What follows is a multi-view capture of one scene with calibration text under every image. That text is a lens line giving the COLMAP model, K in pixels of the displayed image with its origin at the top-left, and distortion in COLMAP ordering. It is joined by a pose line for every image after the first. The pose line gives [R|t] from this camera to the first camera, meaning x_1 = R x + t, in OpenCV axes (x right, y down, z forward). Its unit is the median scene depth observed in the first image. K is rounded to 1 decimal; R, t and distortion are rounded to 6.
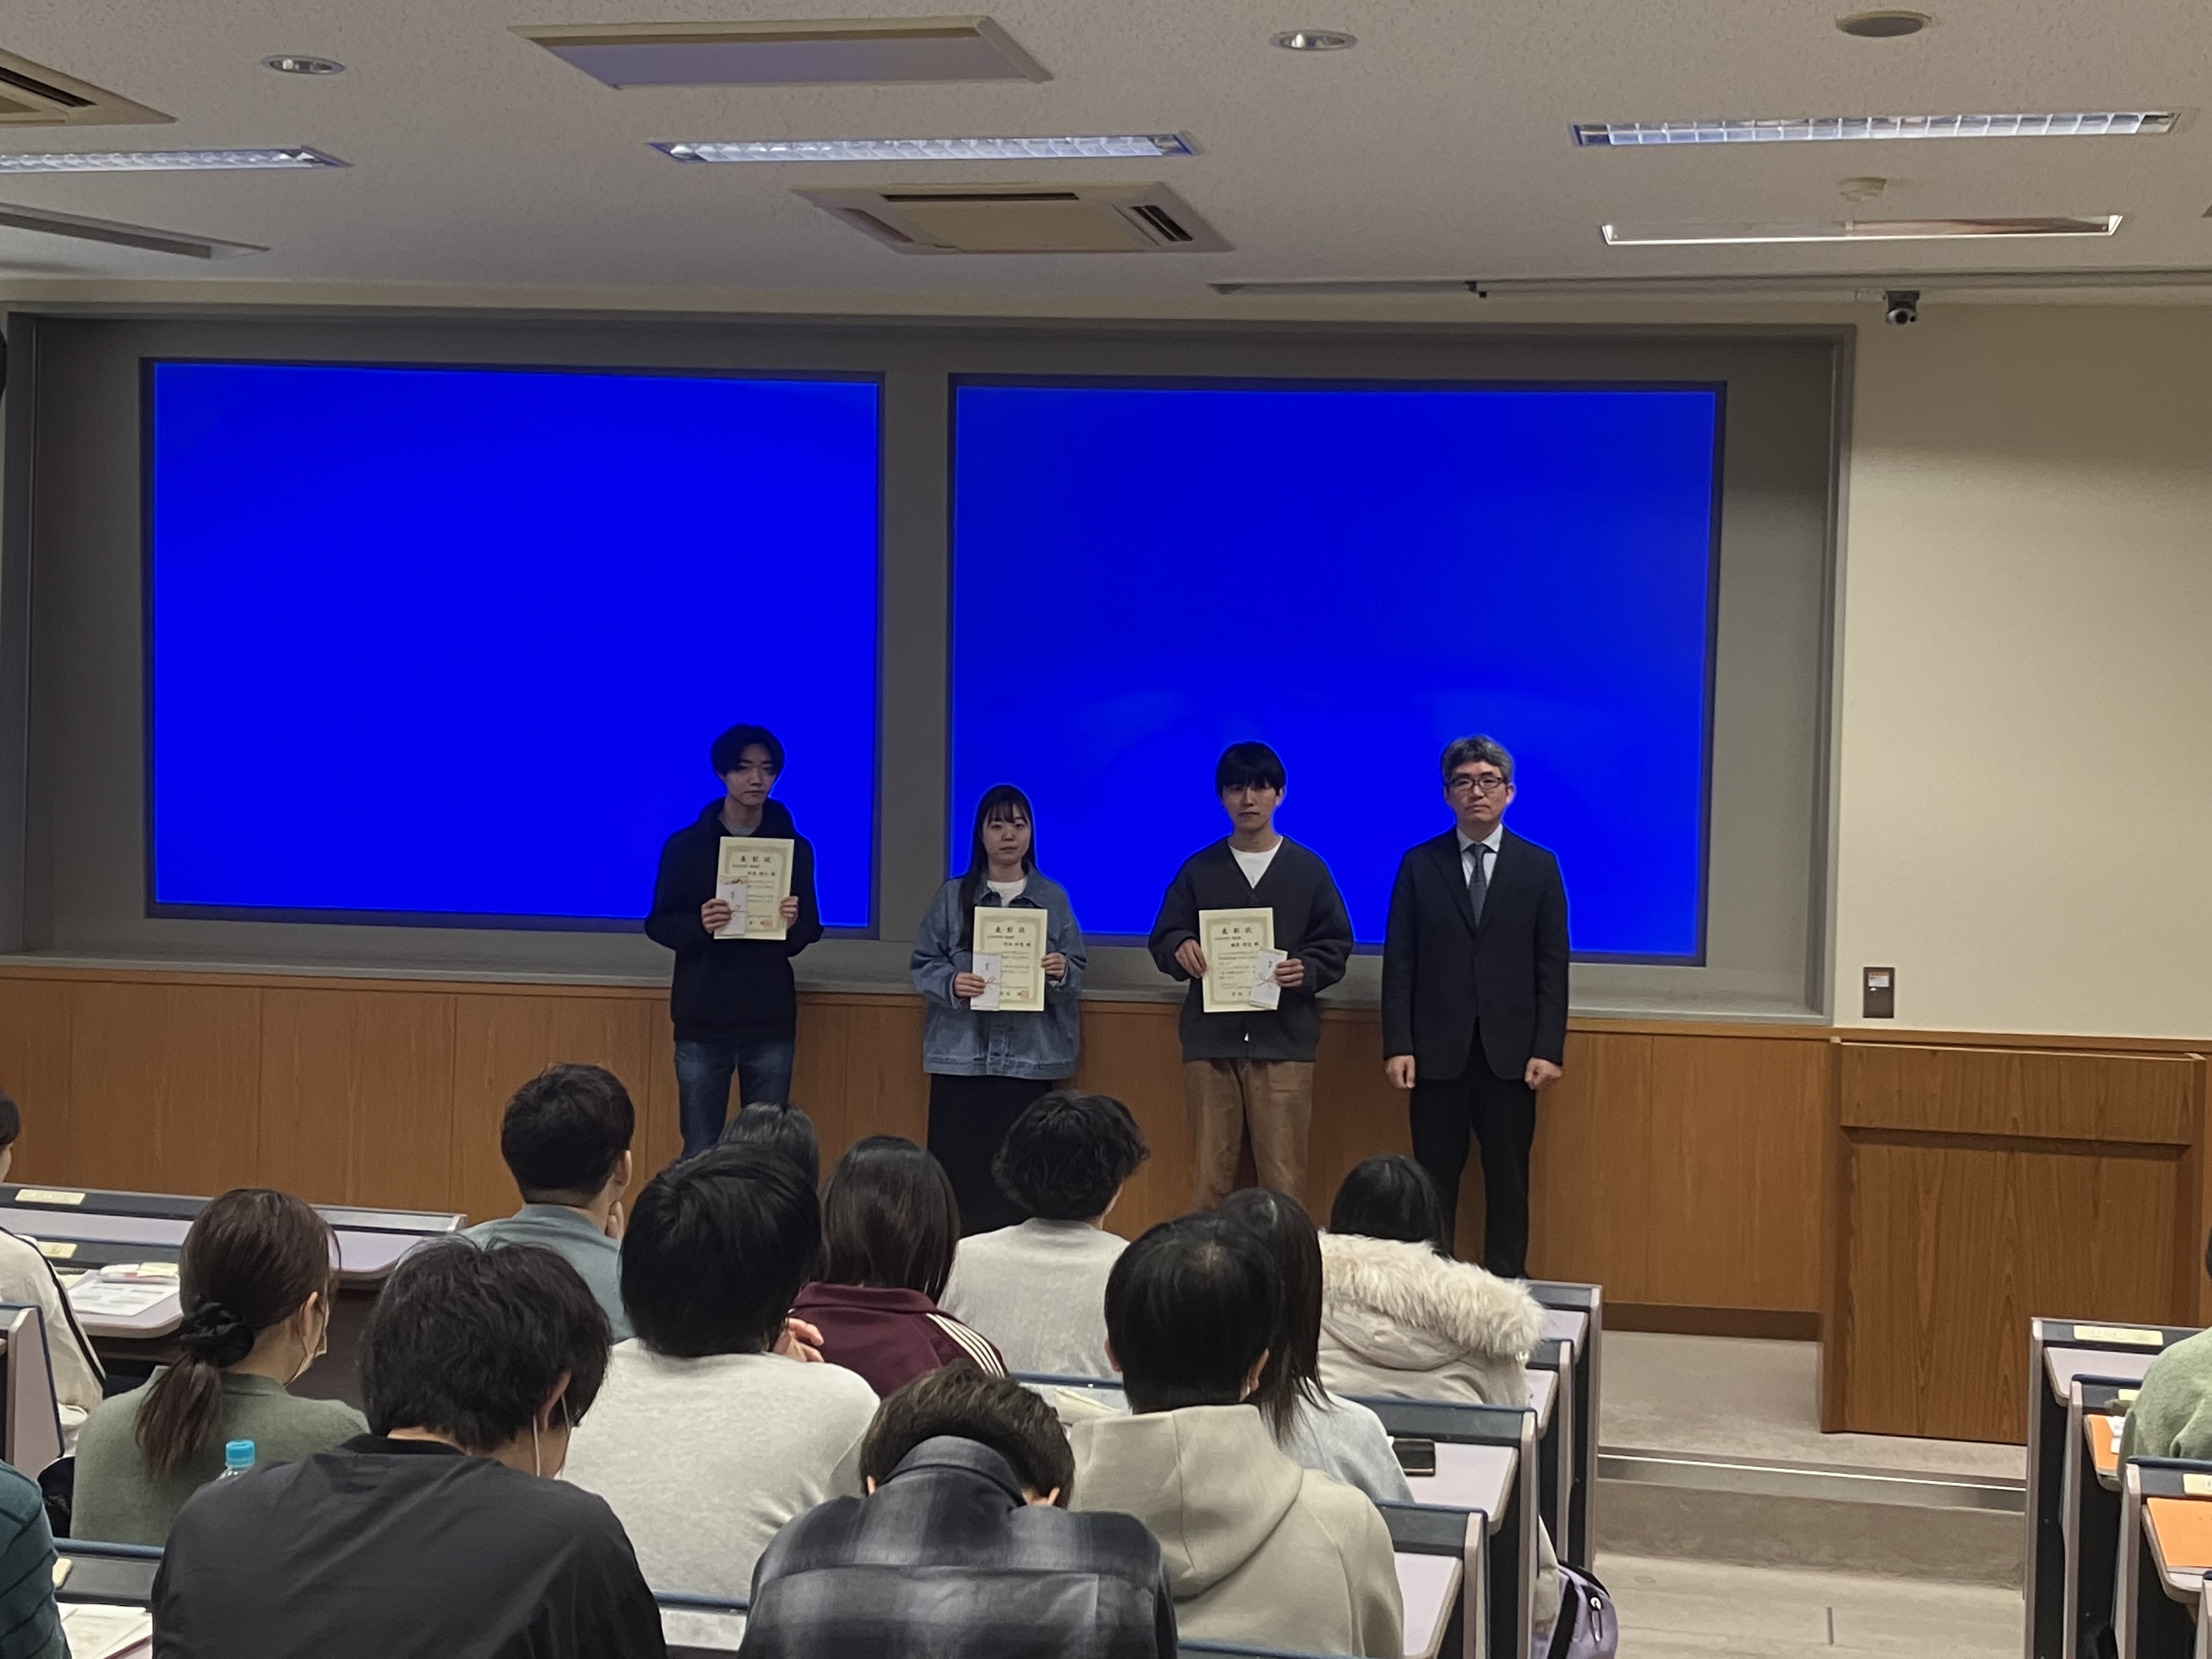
lens RADIAL K [[2980.2, 0, 1106.7], [0, 2980.2, 801.5], [0, 0, 1]] dist [0.293828, -0.845357]
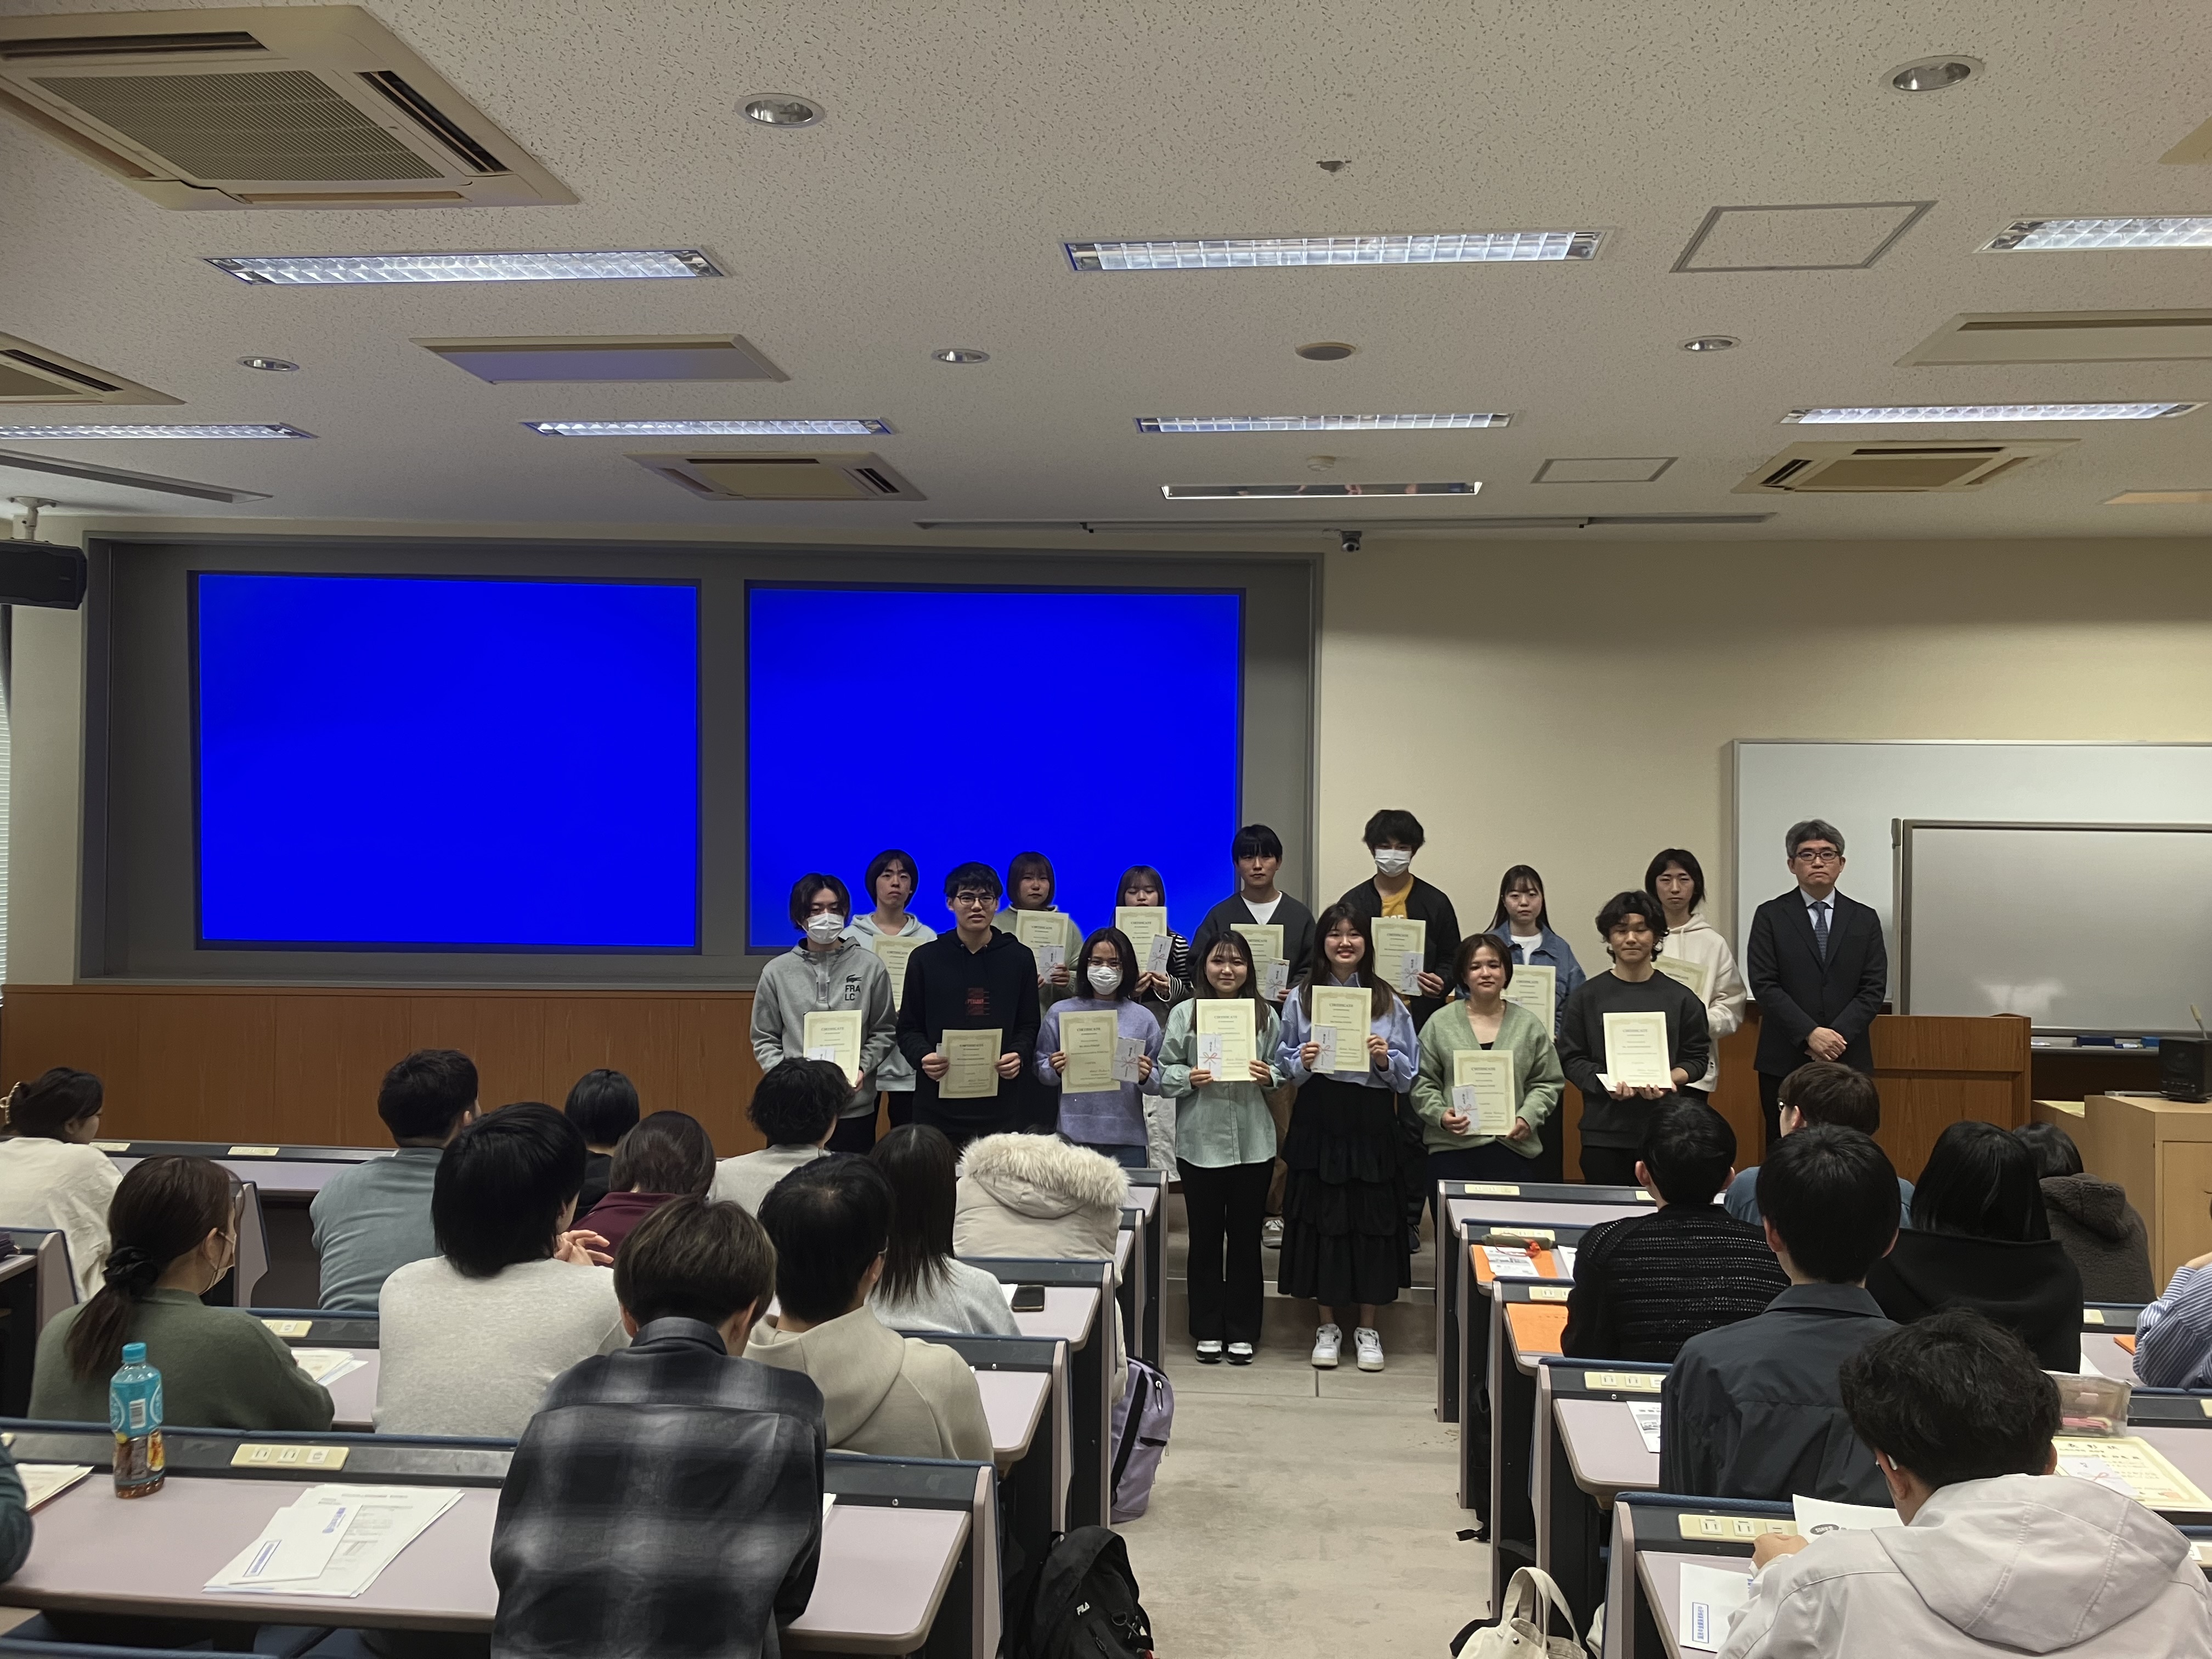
lens RADIAL K [[1786.4, 0, 1106.0], [0, 1786.4, 829.5], [0, 0, 1]] dist [0.149602, -0.108595]
pose [[0.995237, -0.014185, 0.096445, 0.047047], [0.015762, 0.999754, -0.015607, 0.000738], [-0.096200, 0.017053, 0.995216, 0.091303]]
